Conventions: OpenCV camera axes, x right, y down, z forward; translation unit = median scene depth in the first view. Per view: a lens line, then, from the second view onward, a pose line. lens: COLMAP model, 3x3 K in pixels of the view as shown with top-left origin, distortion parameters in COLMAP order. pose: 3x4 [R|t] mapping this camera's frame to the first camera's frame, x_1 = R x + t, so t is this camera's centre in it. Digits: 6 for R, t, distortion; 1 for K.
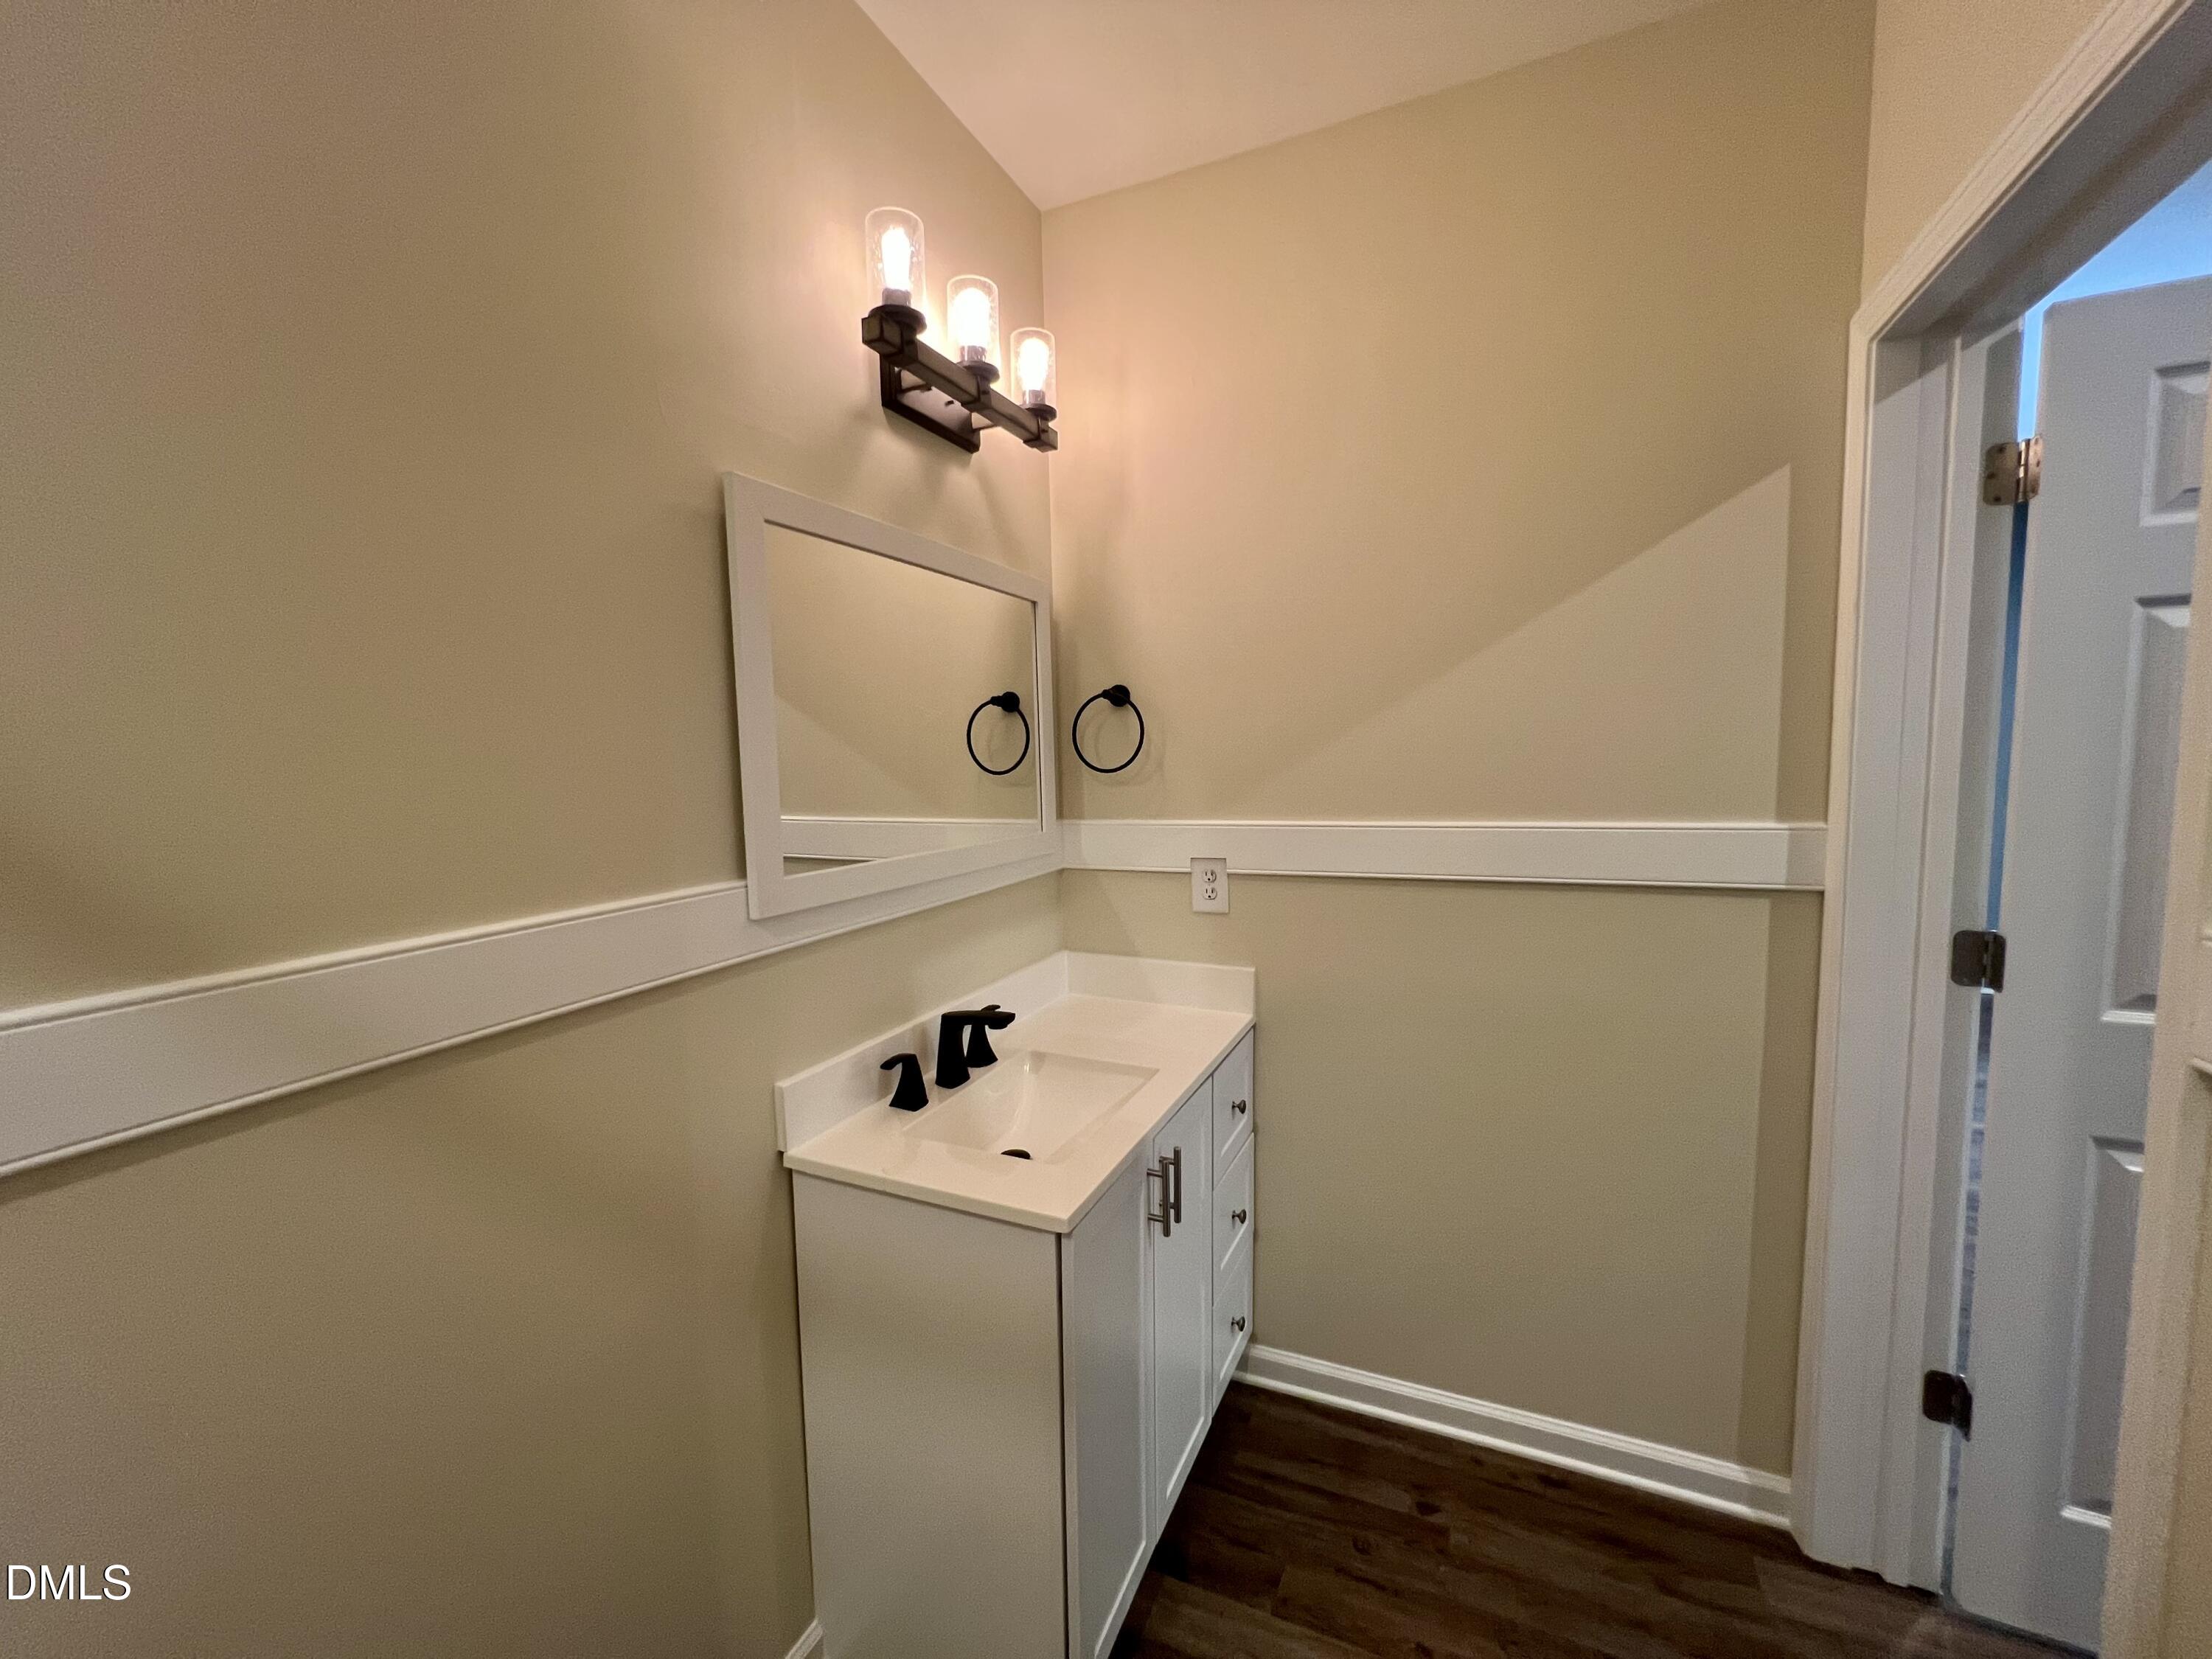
lens RADIAL K [[883.9, 0, 1098.2], [0, 883.9, 830.6], [0, 0, 1]] dist [-0.001908, 0.000629]
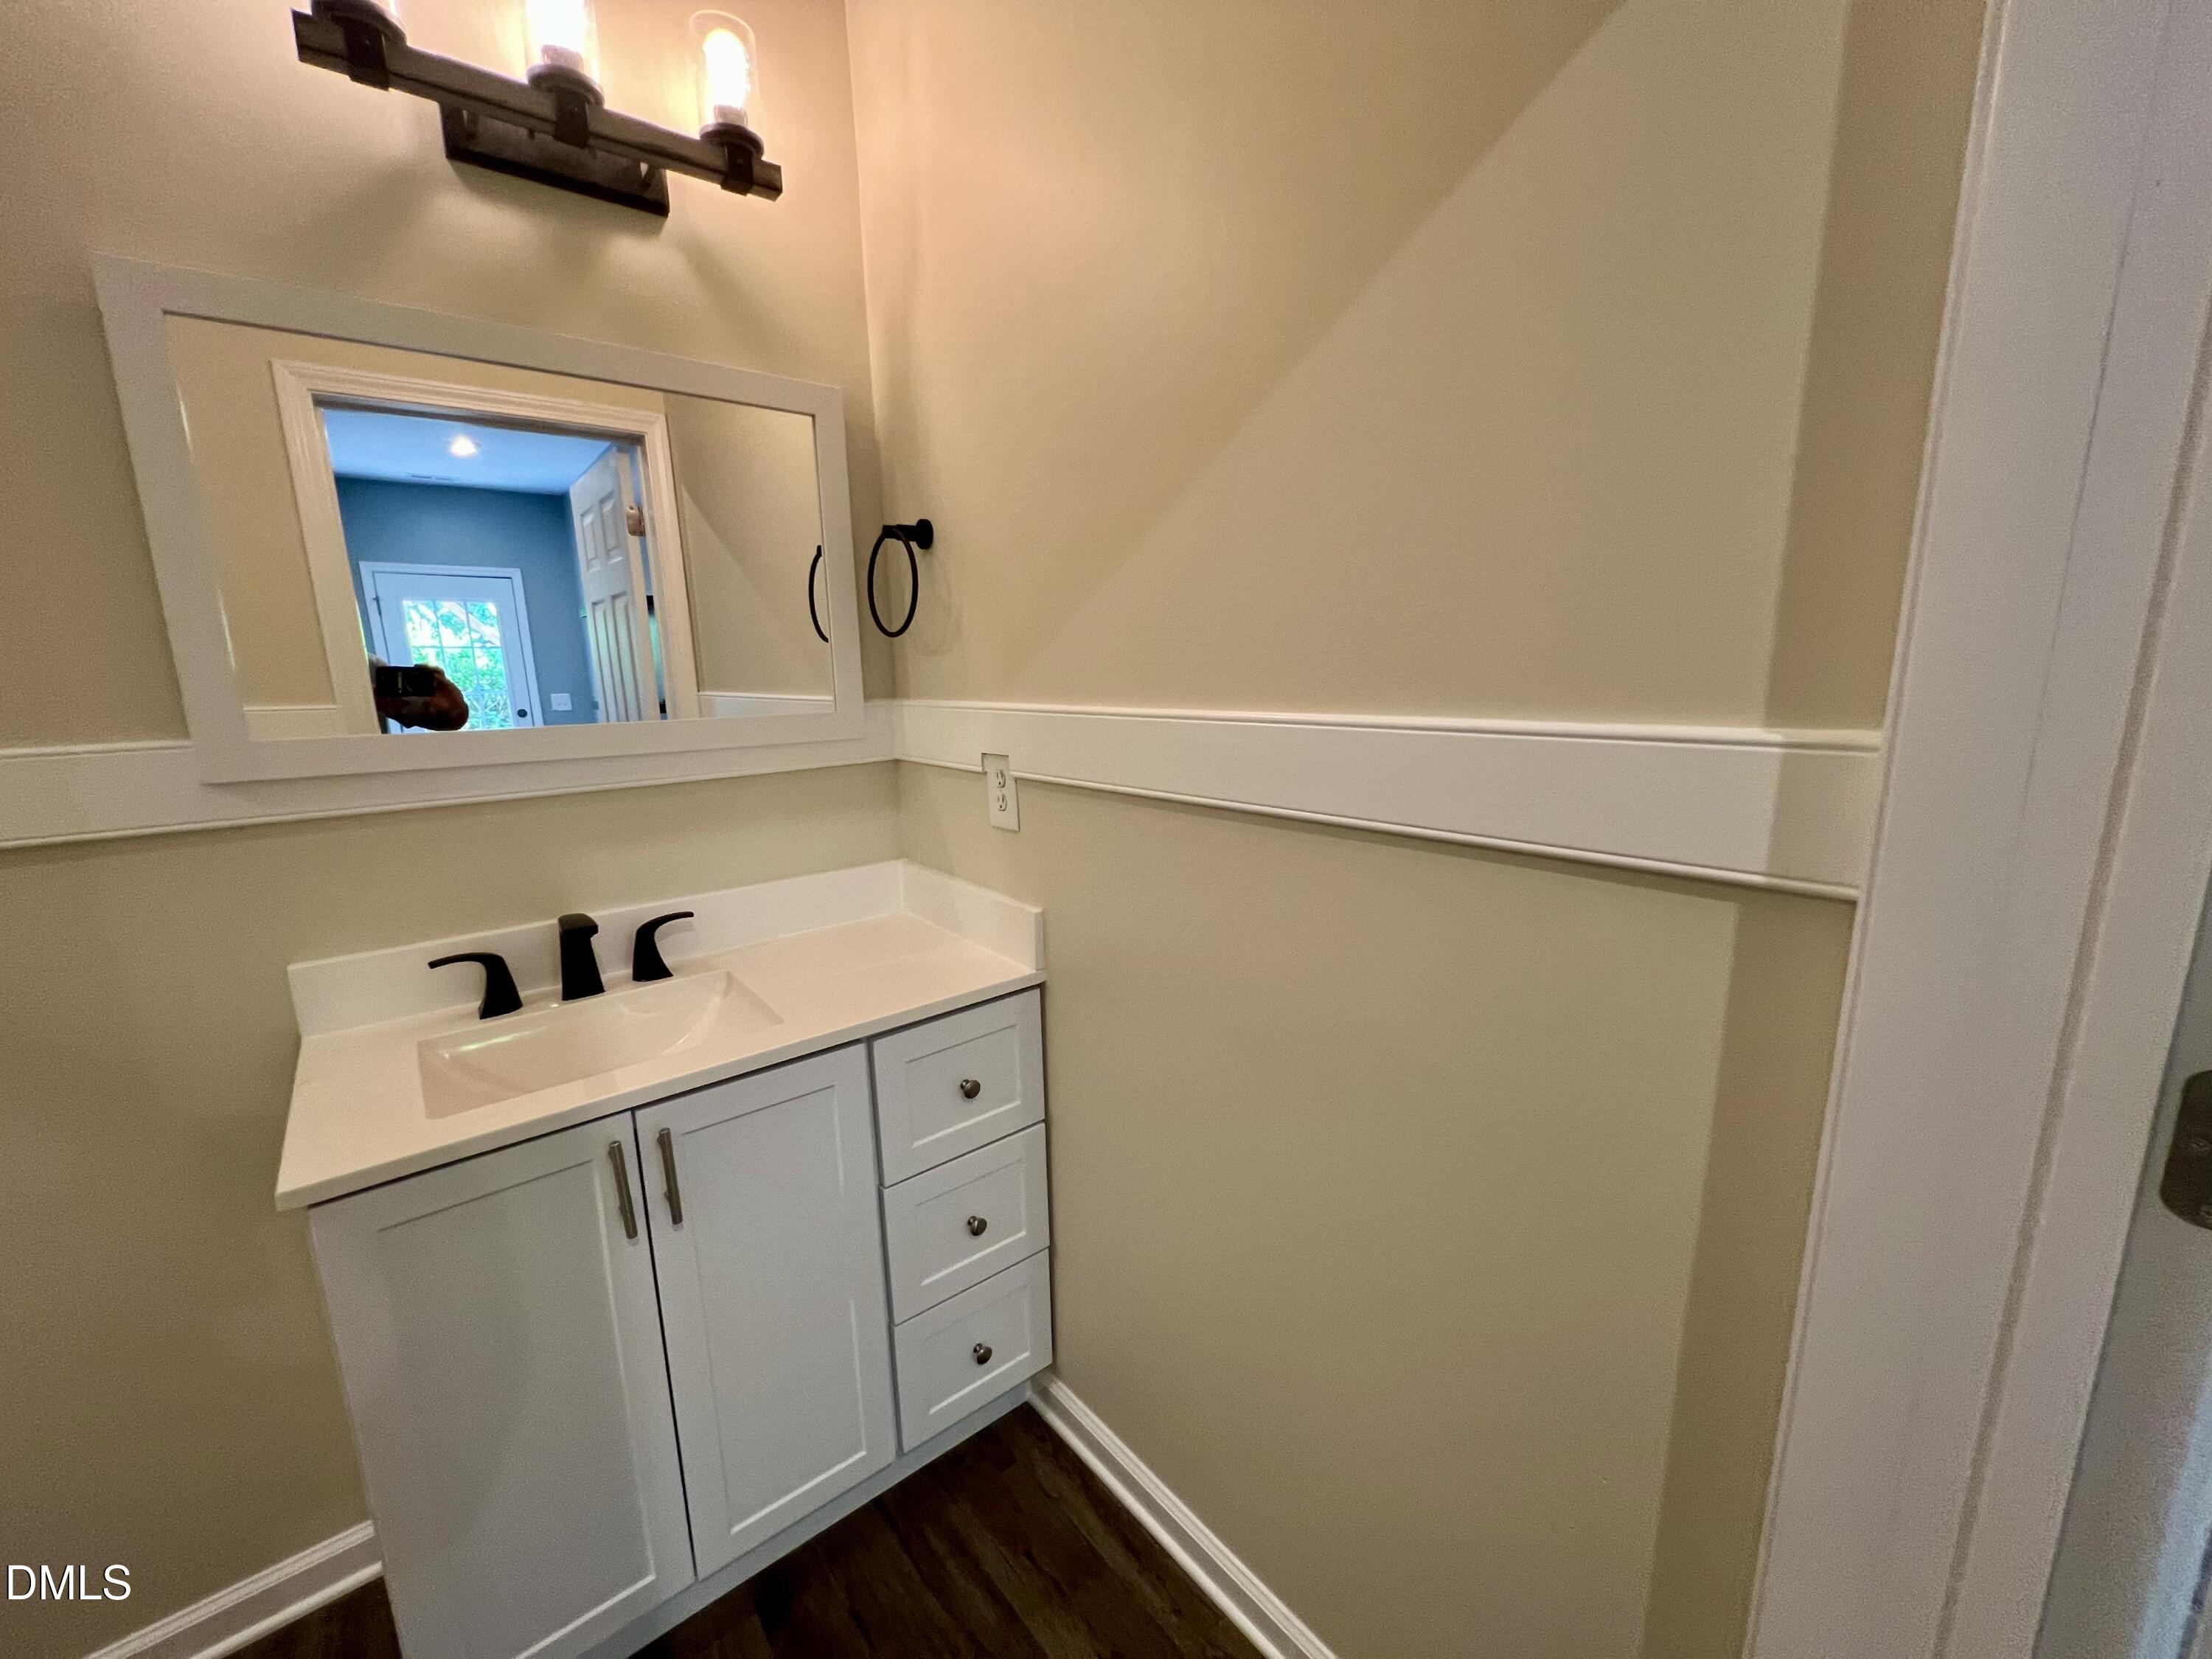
lens RADIAL K [[883.9, 0, 1107.6], [0, 883.9, 832.4], [0, 0, 1]] dist [-0.001908, 0.000629]
pose [[0.894615, 0.092005, -0.437263, 0.591208], [-0.041651, 0.991482, 0.123404, 0.001182], [0.444892, -0.092187, 0.890827, 0.420526]]
